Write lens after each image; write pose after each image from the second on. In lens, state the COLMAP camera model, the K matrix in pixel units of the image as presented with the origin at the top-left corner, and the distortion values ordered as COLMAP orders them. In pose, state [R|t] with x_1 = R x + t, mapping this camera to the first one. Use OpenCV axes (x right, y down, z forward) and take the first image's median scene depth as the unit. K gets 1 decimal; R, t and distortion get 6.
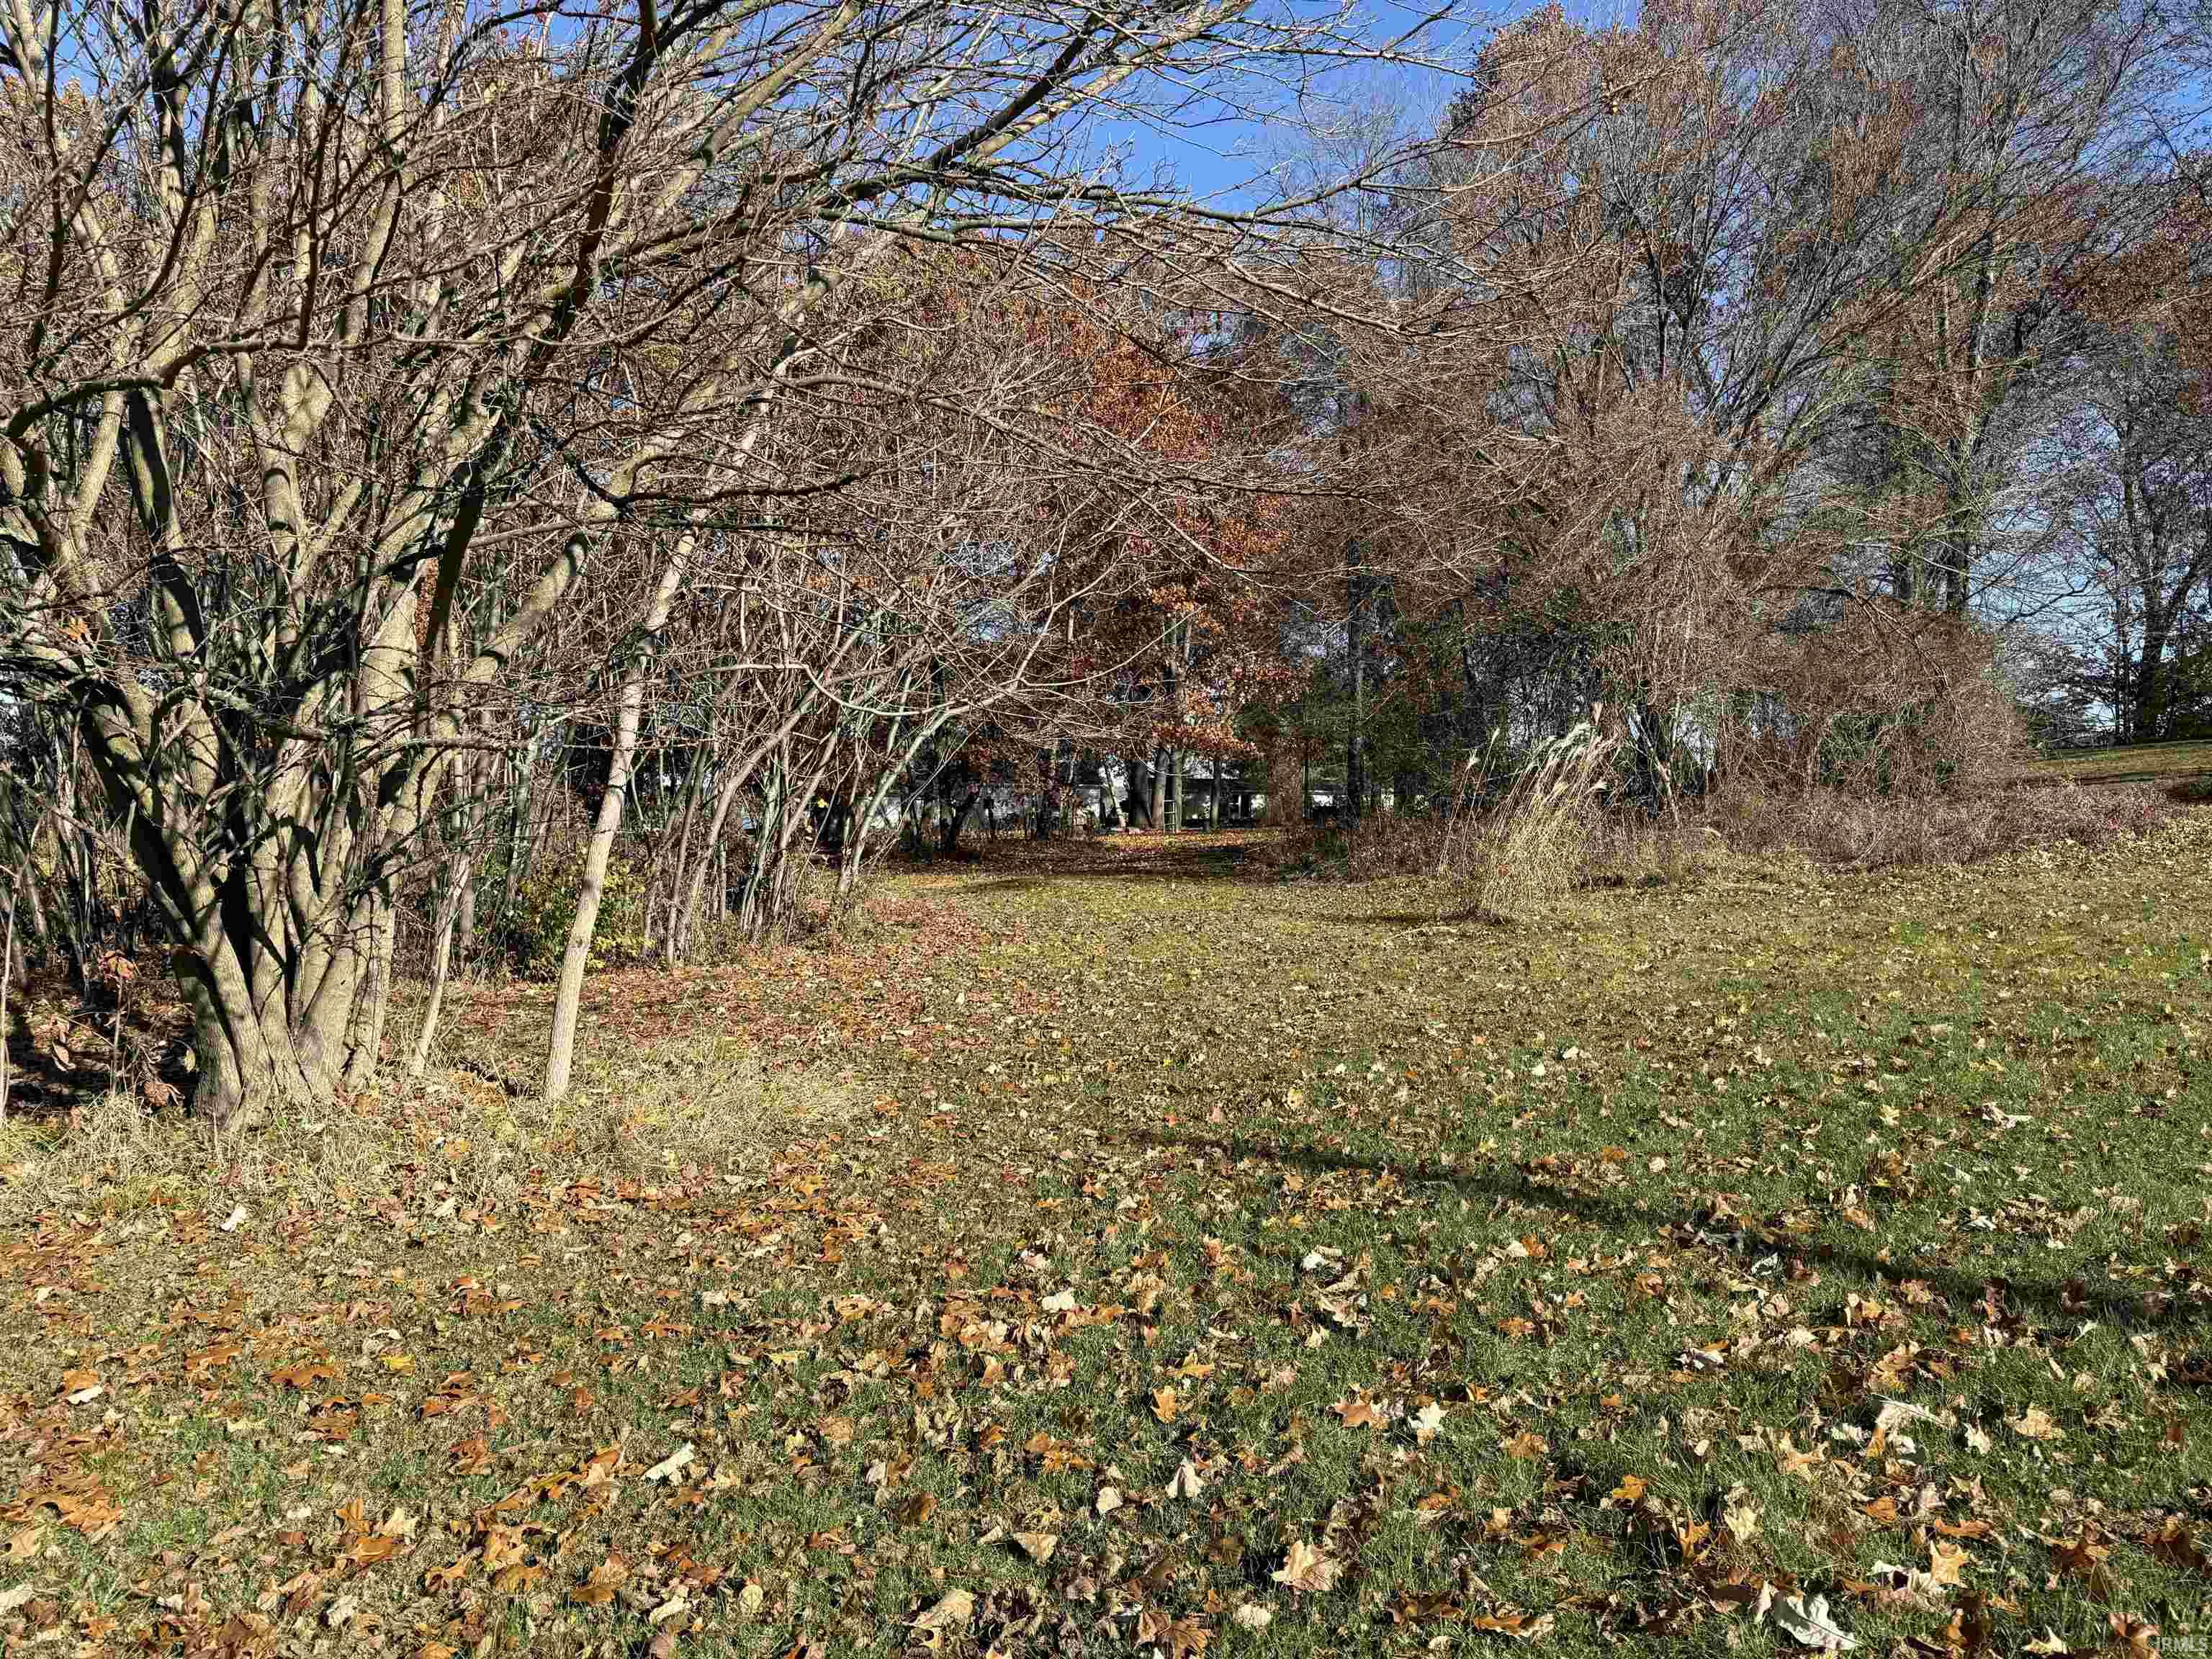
lens RADIAL K [[1579.7, 0, 1106.0], [0, 1579.7, 829.5], [0, 0, 1]] dist [-0.026204, -0.000583]
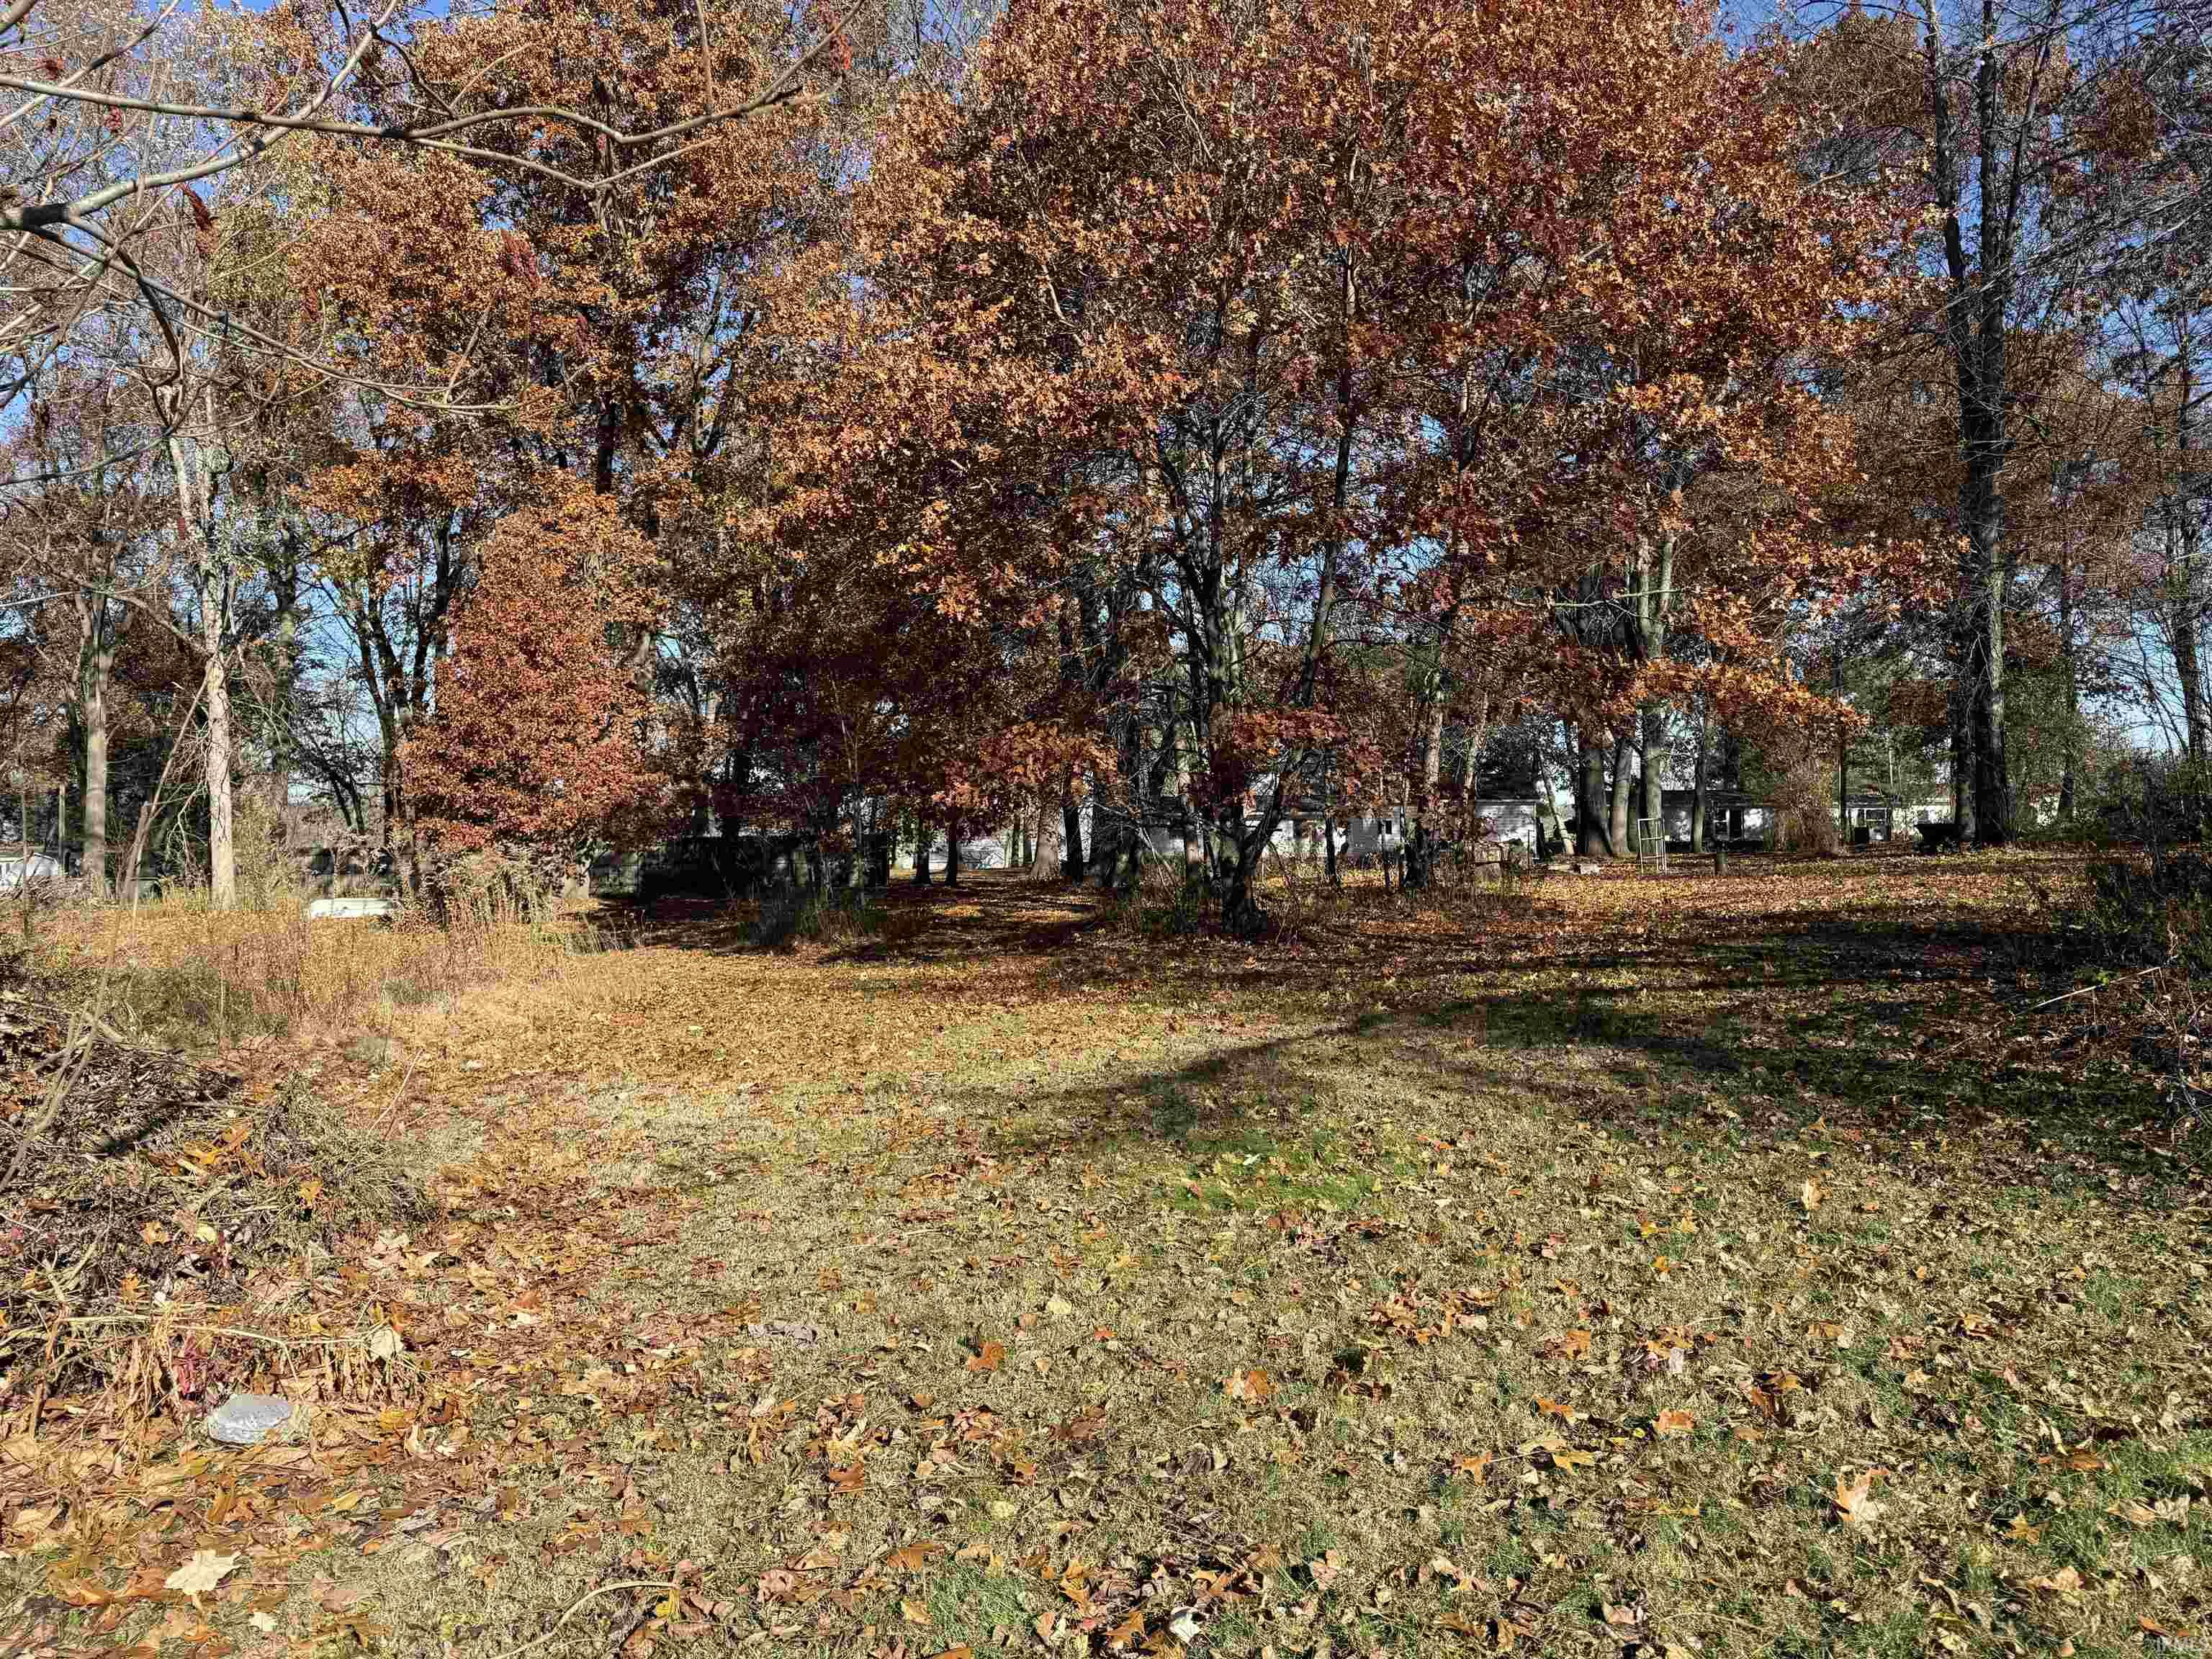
lens RADIAL K [[1579.7, 0, 1106.0], [0, 1579.7, 829.5], [0, 0, 1]] dist [-0.026204, -0.000583]
pose [[0.962258, -0.019614, -0.271432, 0.002374], [0.015171, 0.999715, -0.018458, -0.003546], [0.271717, 0.013644, 0.962281, 0.229174]]
